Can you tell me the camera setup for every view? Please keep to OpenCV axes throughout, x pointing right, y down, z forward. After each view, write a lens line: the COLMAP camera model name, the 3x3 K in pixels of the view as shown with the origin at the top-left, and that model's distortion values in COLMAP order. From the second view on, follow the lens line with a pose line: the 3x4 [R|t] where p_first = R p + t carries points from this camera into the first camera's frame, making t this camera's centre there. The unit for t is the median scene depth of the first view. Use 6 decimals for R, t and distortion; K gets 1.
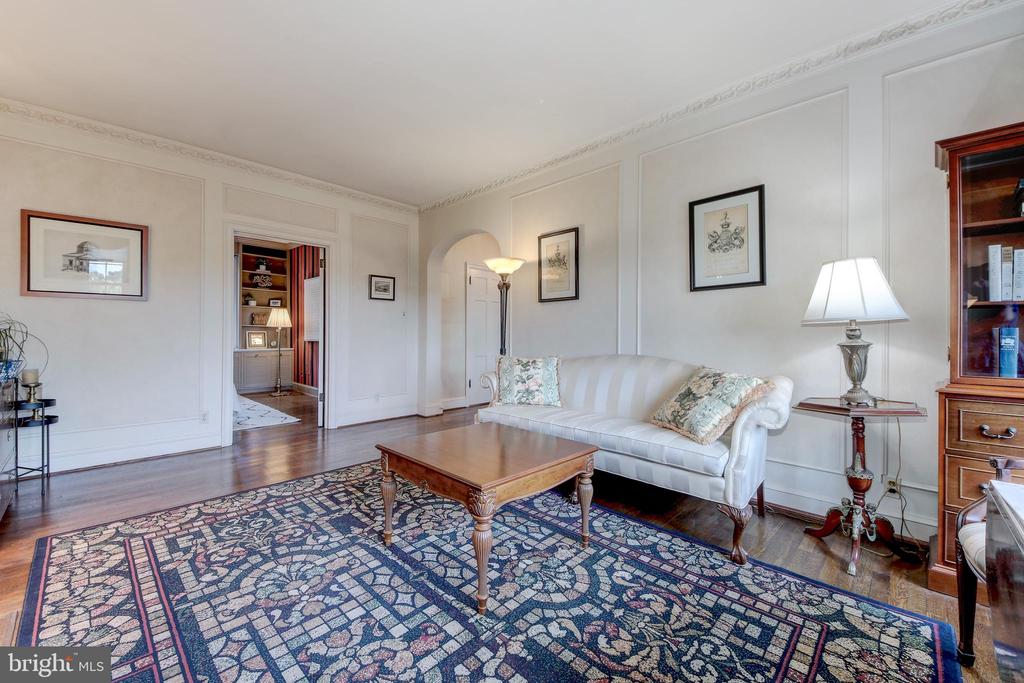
lens RADIAL K [[417.1, 0, 513.5], [0, 417.1, 332.6], [0, 0, 1]] dist [0.016667, -0.005415]
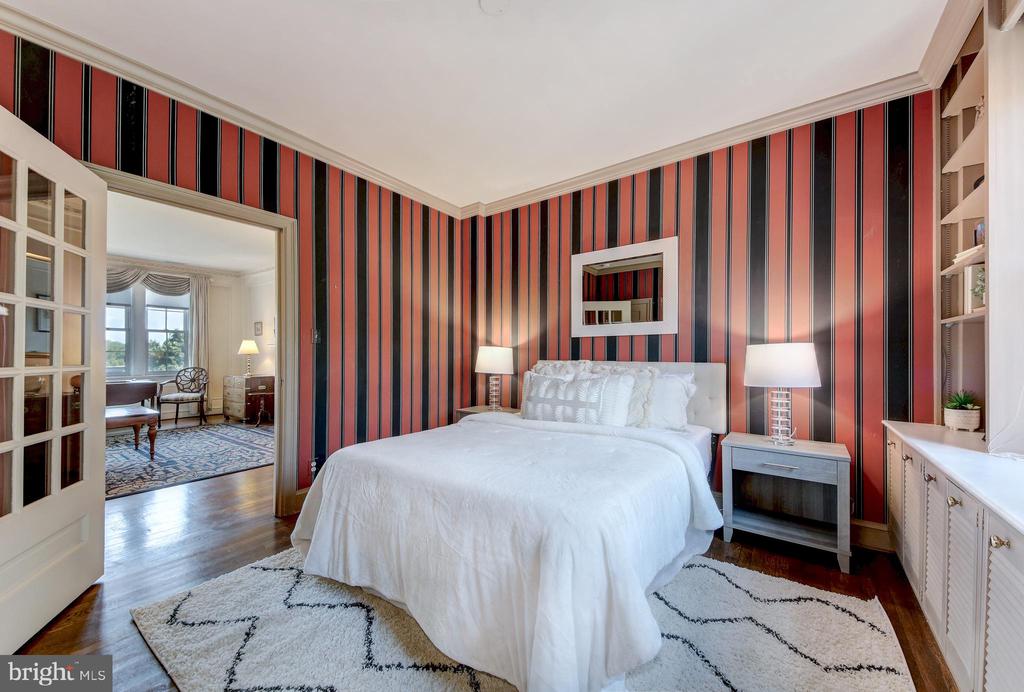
lens RADIAL K [[390.0, 0, 505.8], [0, 390.0, 350.9], [0, 0, 1]] dist [-0.000836, -0.000064]
pose [[-0.992929, -0.000888, -0.118708, -1.853318], [-0.001091, 0.999998, 0.001645, -0.038342], [0.118706, 0.001762, -0.992928, 3.201438]]
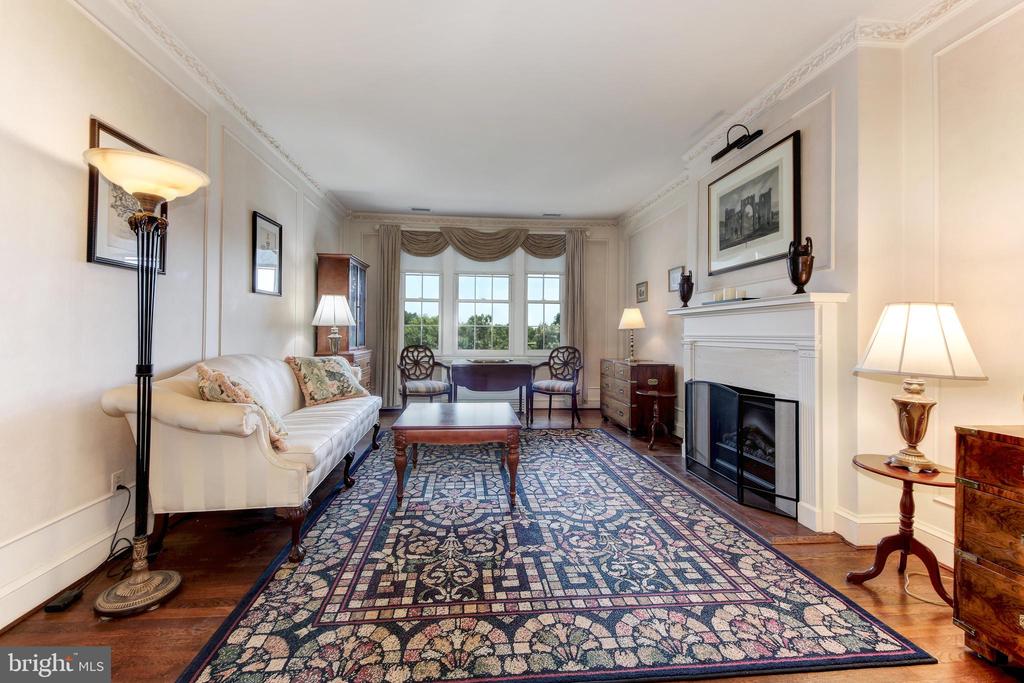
lens RADIAL K [[417.1, 0, 503.1], [0, 417.1, 336.0], [0, 0, 1]] dist [0.016667, -0.005415]
pose [[-0.760814, -0.013560, 0.648828, -1.071912], [-0.003609, 0.999855, 0.016664, -0.002205], [-0.648960, 0.010337, -0.760752, 1.957002]]
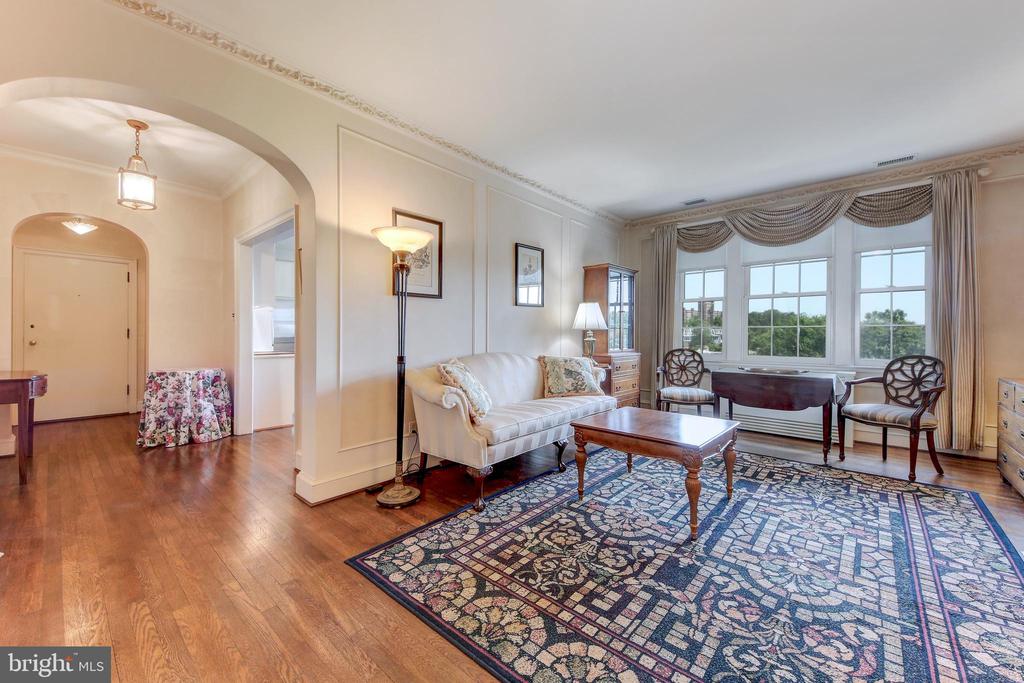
lens RADIAL K [[406.2, 0, 503.4], [0, 406.2, 335.6], [0, 0, 1]] dist [0.013596, -0.007449]
pose [[-0.037973, -0.010605, 0.999222, -1.300610], [0.005766, 0.999925, 0.010832, -0.008253], [-0.999262, 0.006173, -0.037909, 1.522308]]
